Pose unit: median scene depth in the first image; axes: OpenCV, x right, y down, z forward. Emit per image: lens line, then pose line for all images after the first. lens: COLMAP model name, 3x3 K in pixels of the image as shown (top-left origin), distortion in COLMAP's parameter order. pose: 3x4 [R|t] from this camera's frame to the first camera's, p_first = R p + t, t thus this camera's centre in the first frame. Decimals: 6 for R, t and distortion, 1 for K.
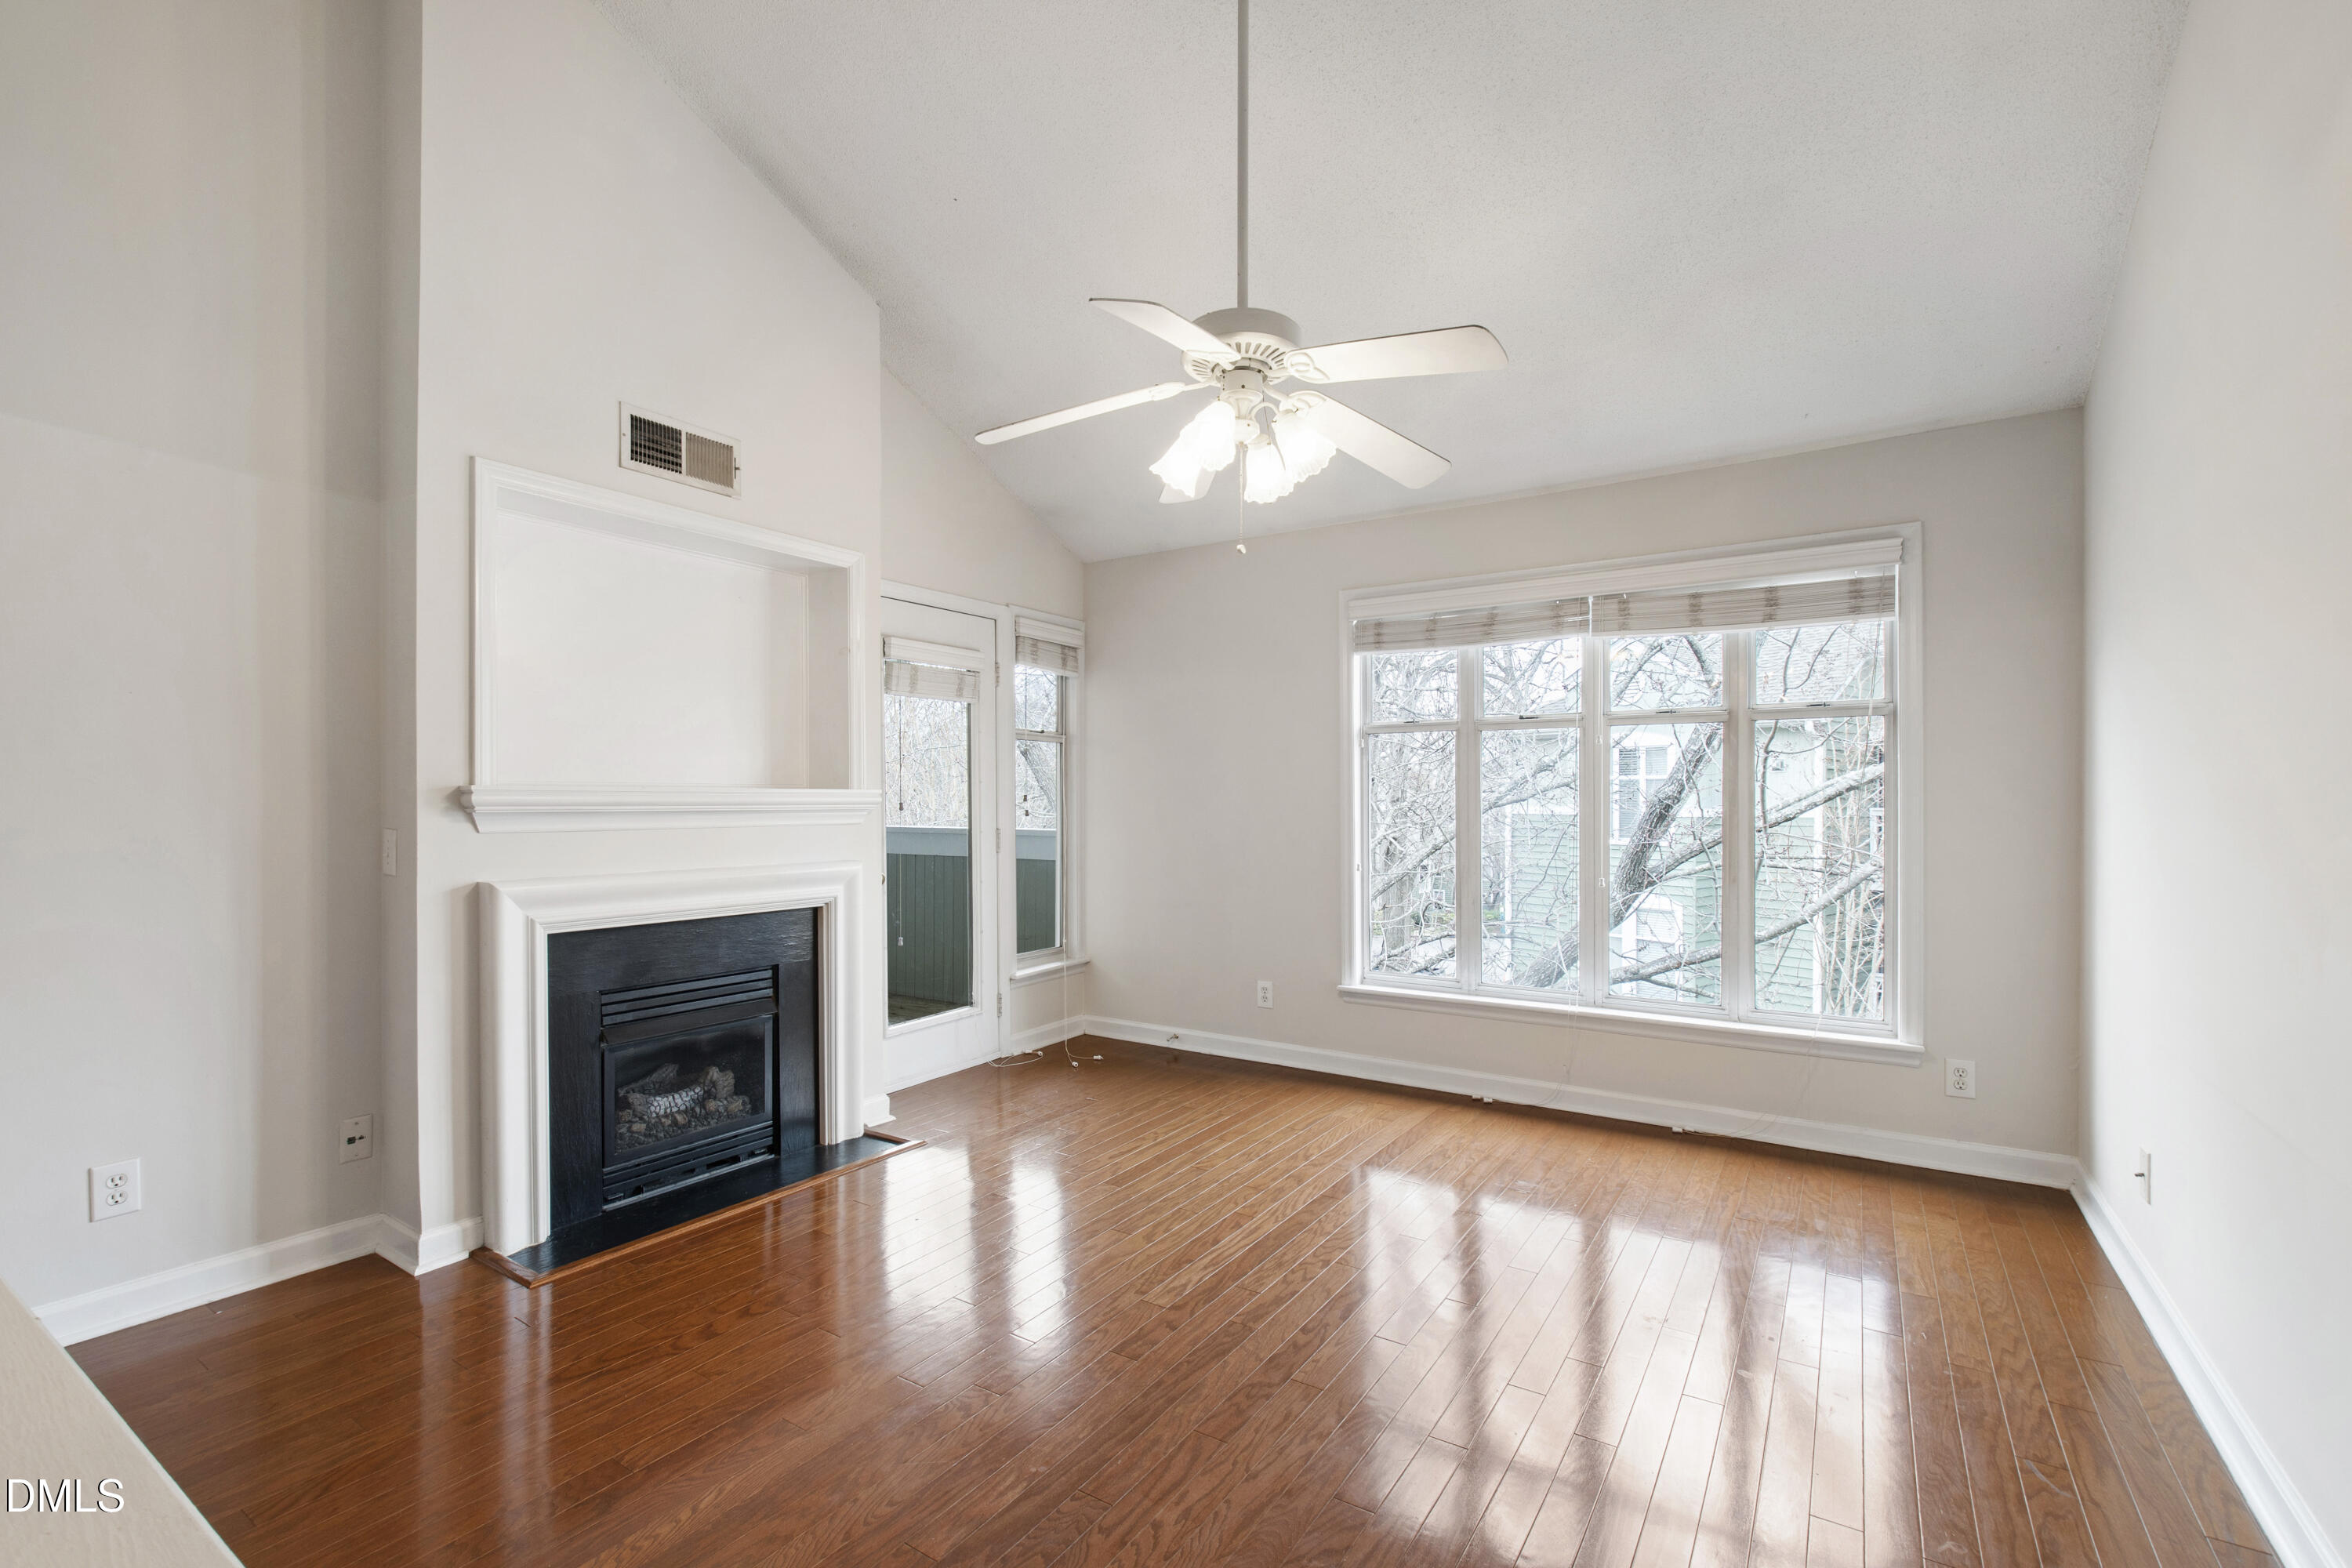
lens RADIAL K [[1036.6, 0, 1169.9], [0, 1036.6, 813.9], [0, 0, 1]] dist [-0.000383, 0.000084]
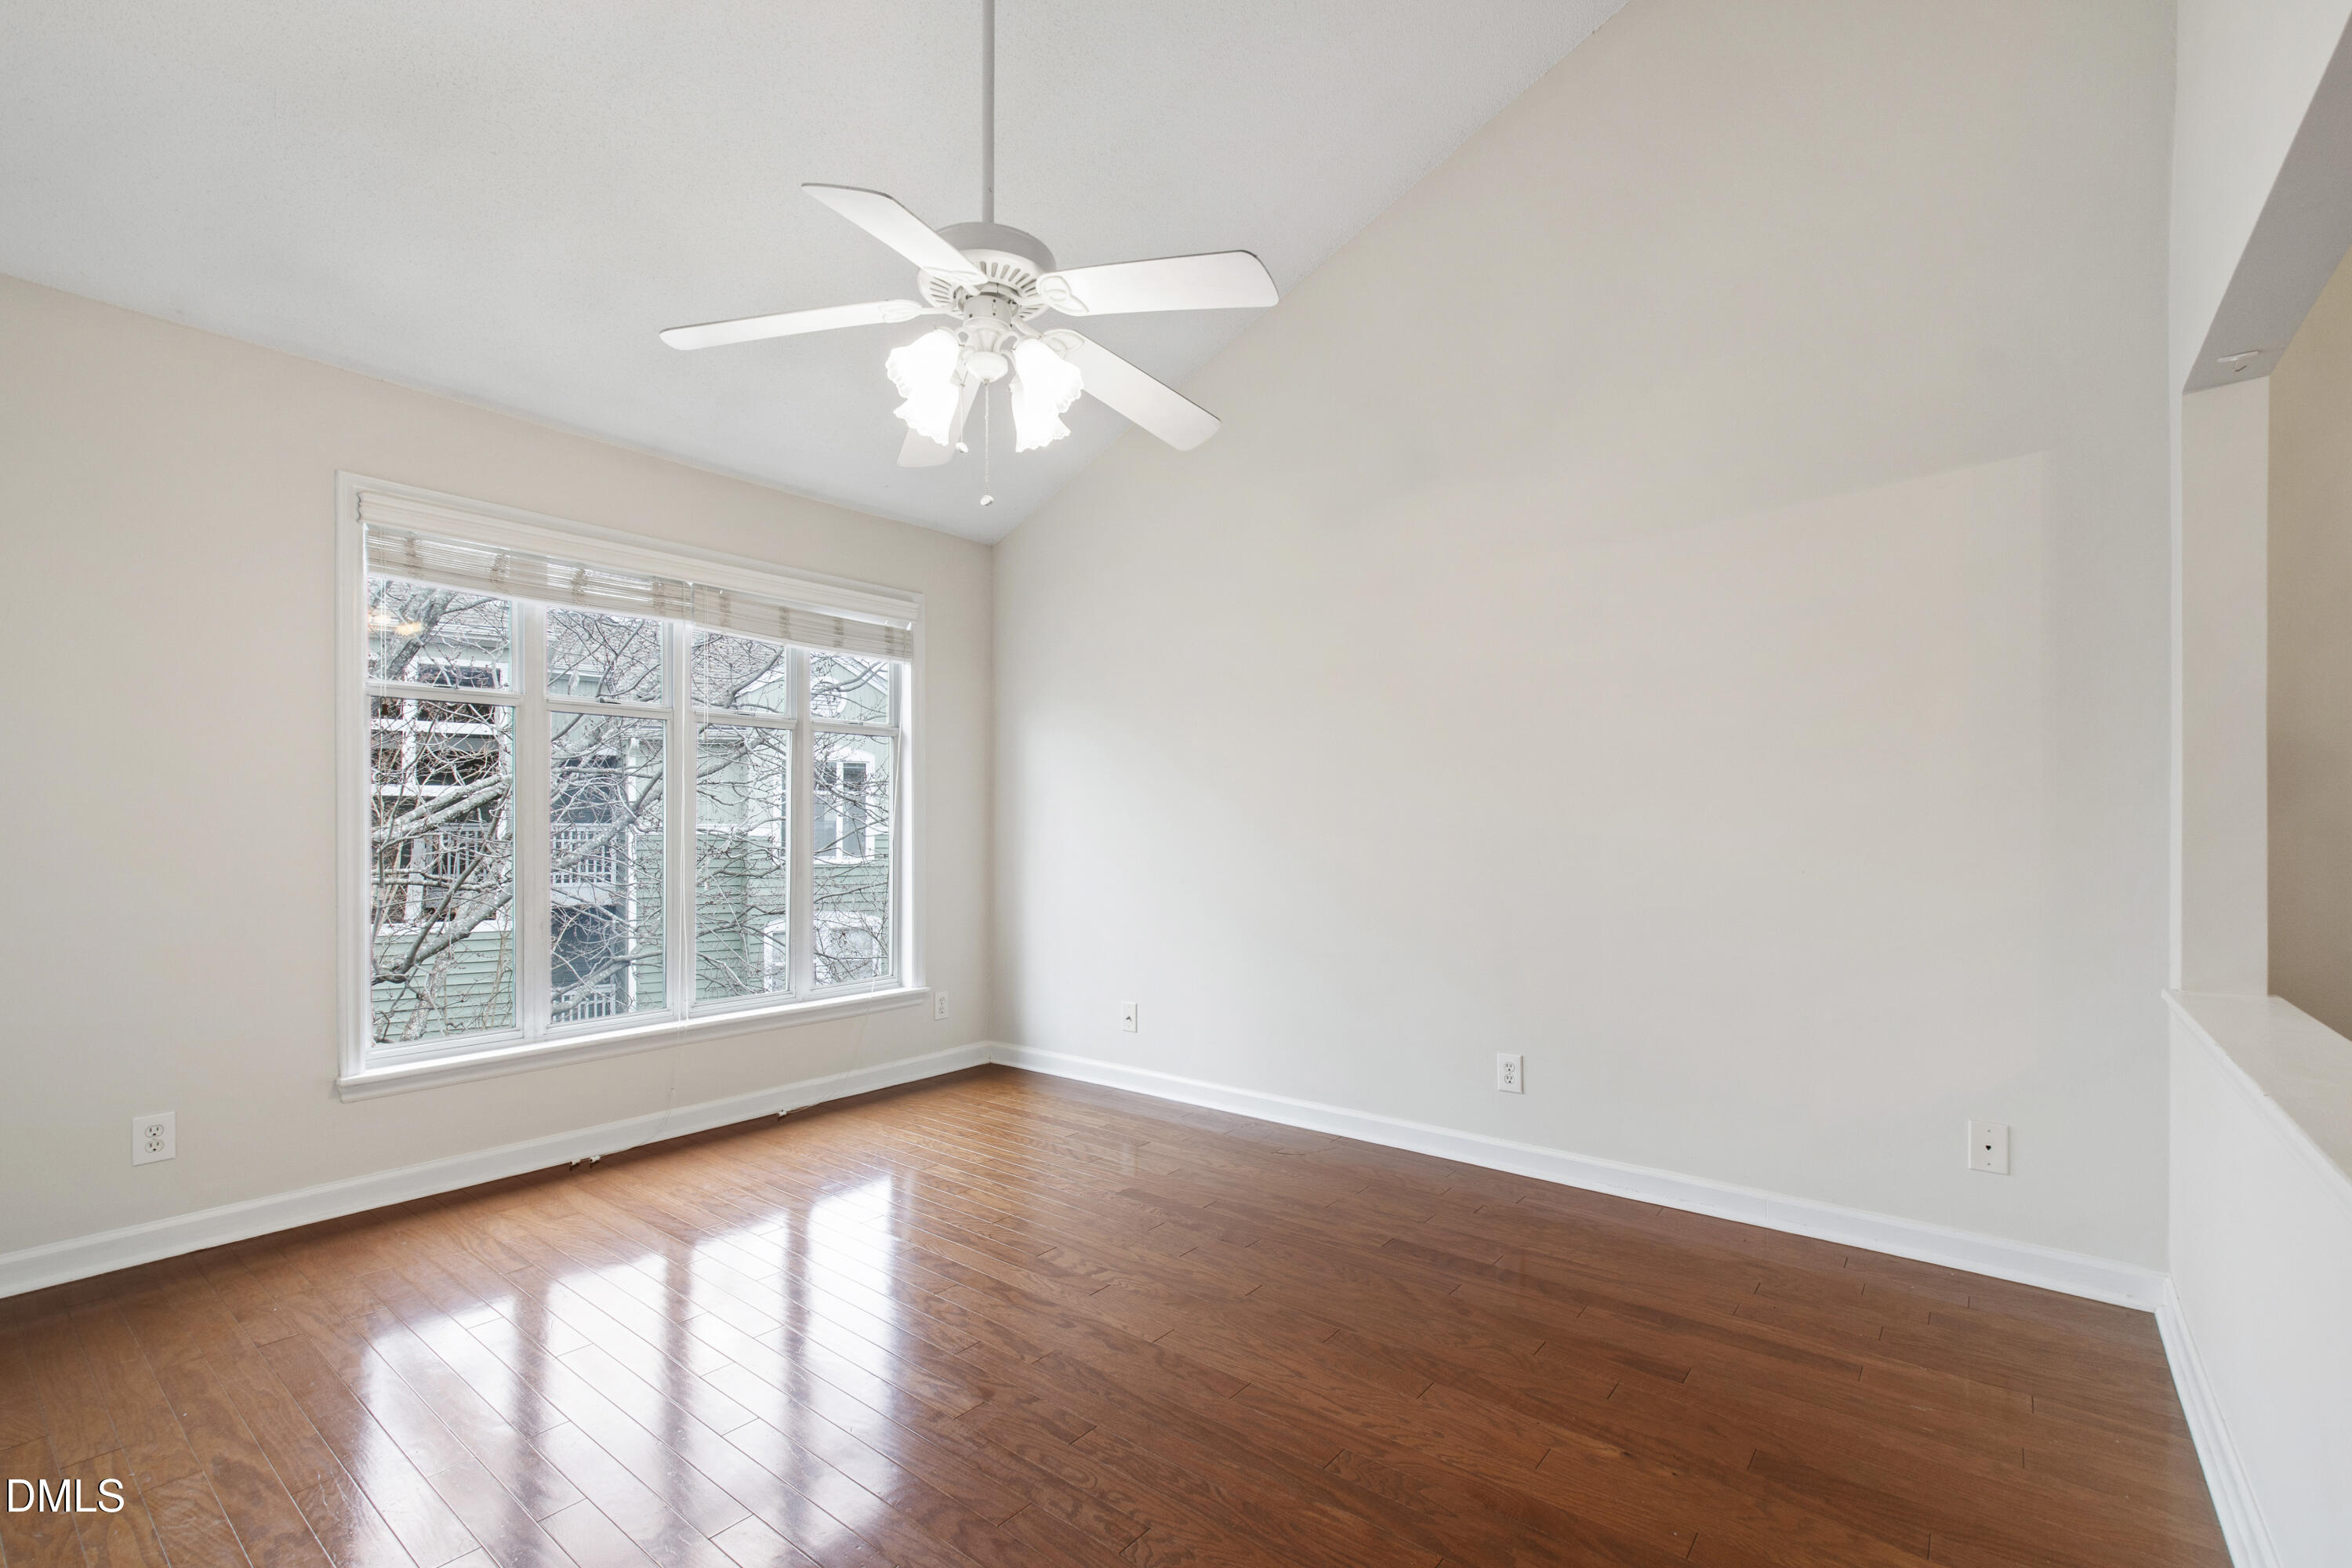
lens RADIAL K [[1050.4, 0, 1180.0], [0, 1050.4, 817.4], [0, 0, 1]] dist [0.002417, 0.000516]
pose [[0.075973, 0.001375, 0.997109, -0.546225], [0.008759, 0.999960, -0.002046, 0.009966], [-0.997071, 0.008889, 0.075958, 0.515155]]
